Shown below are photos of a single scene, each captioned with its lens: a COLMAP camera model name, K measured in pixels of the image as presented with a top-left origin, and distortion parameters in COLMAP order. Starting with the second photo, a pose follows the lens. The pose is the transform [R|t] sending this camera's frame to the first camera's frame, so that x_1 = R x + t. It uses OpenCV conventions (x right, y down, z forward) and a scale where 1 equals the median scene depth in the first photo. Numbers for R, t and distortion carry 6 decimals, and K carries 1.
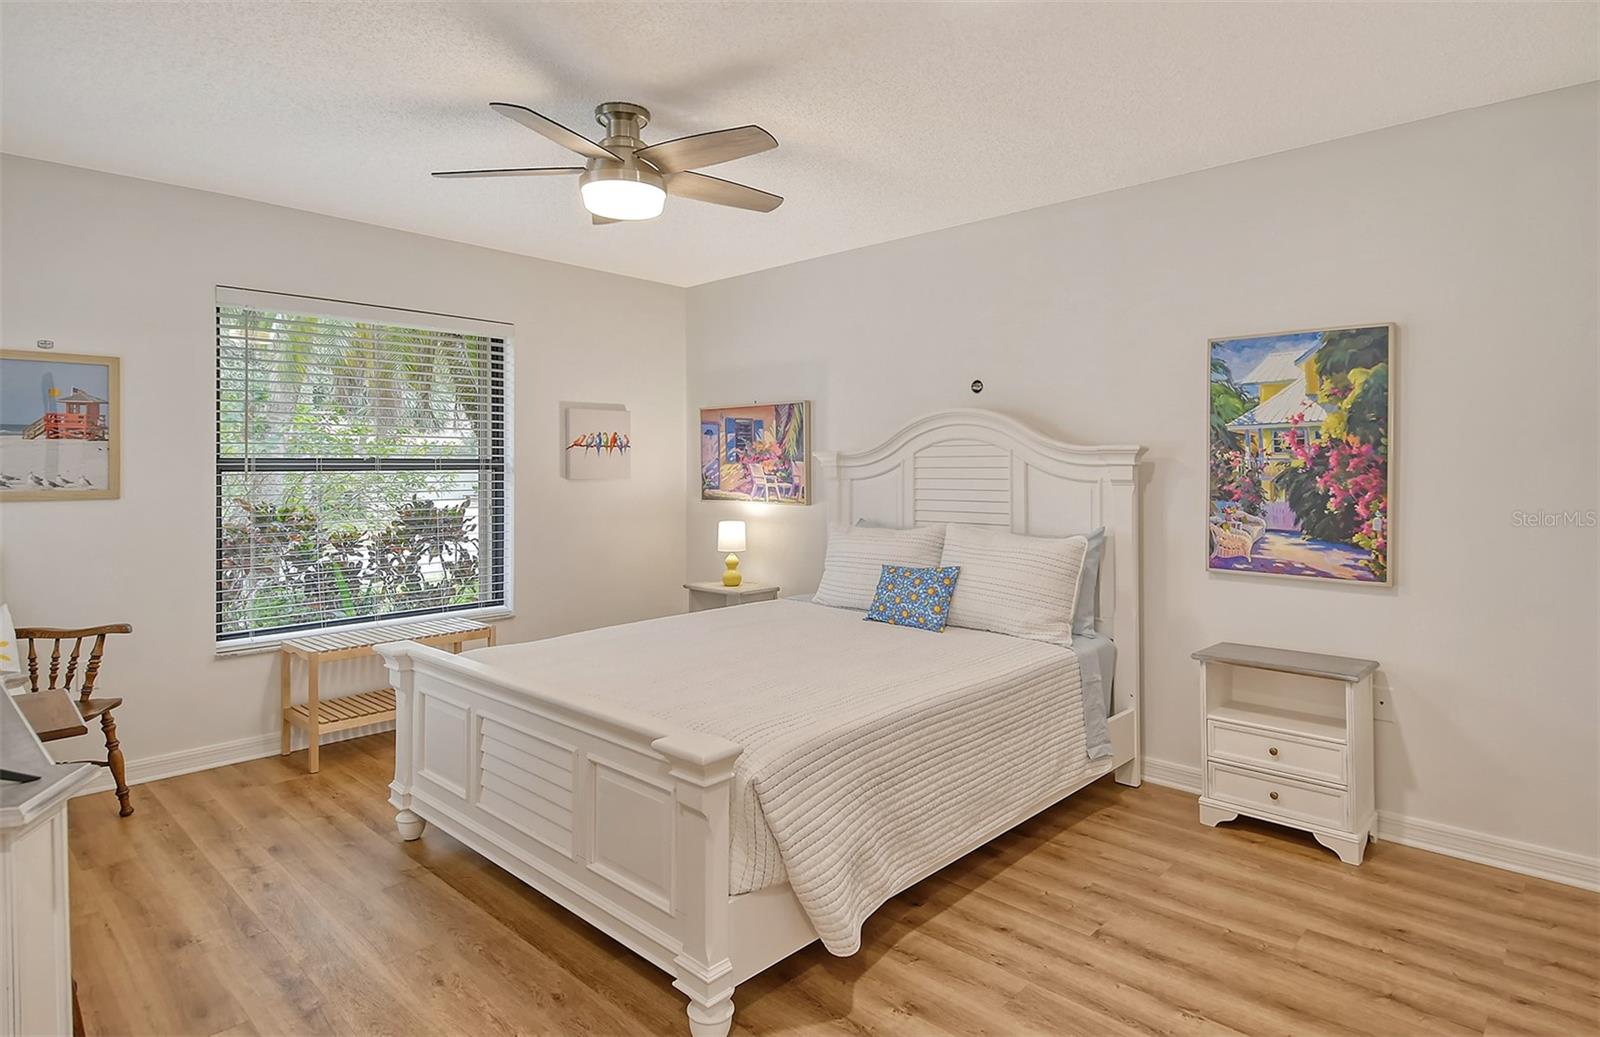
lens RADIAL K [[861.6, 0, 800.8], [0, 861.6, 501.5], [0, 0, 1]] dist [0.001548, 0.000174]
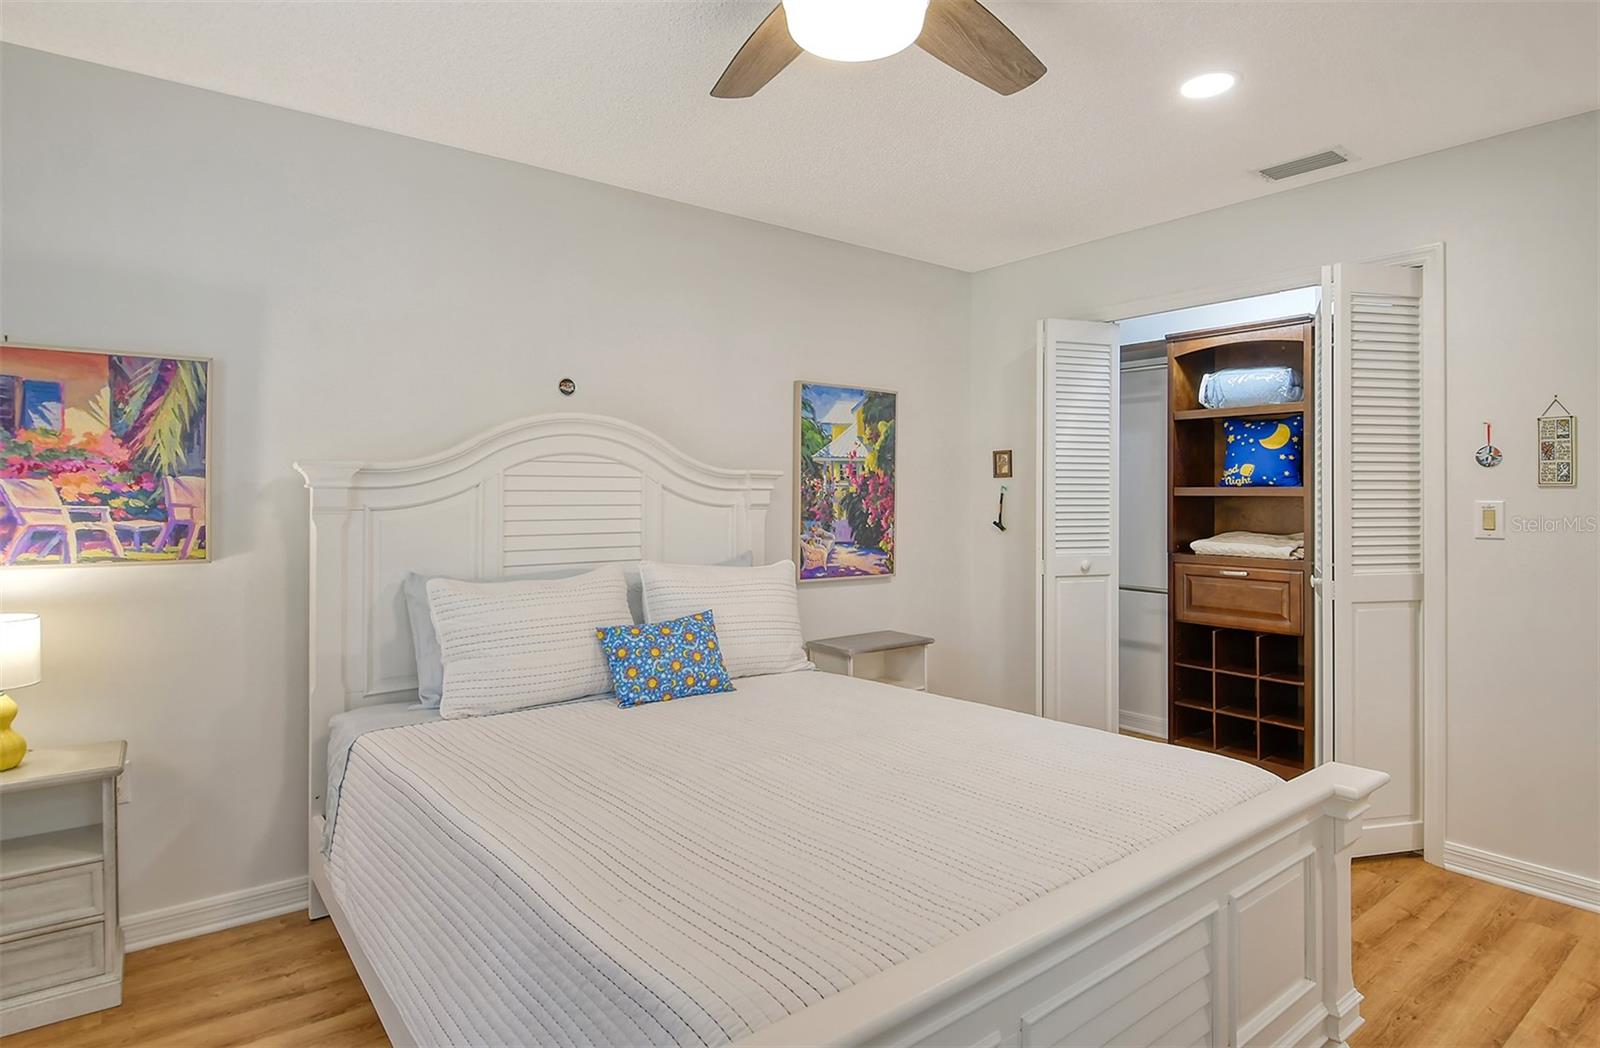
lens RADIAL K [[847.5, 0, 827.7], [0, 847.5, 511.0], [0, 0, 1]] dist [0.003735, -0.000863]
pose [[0.137661, -0.018777, 0.990301, -0.664458], [0.035599, 0.999268, 0.013999, -0.029926], [-0.989839, 0.033326, 0.138229, 0.838219]]
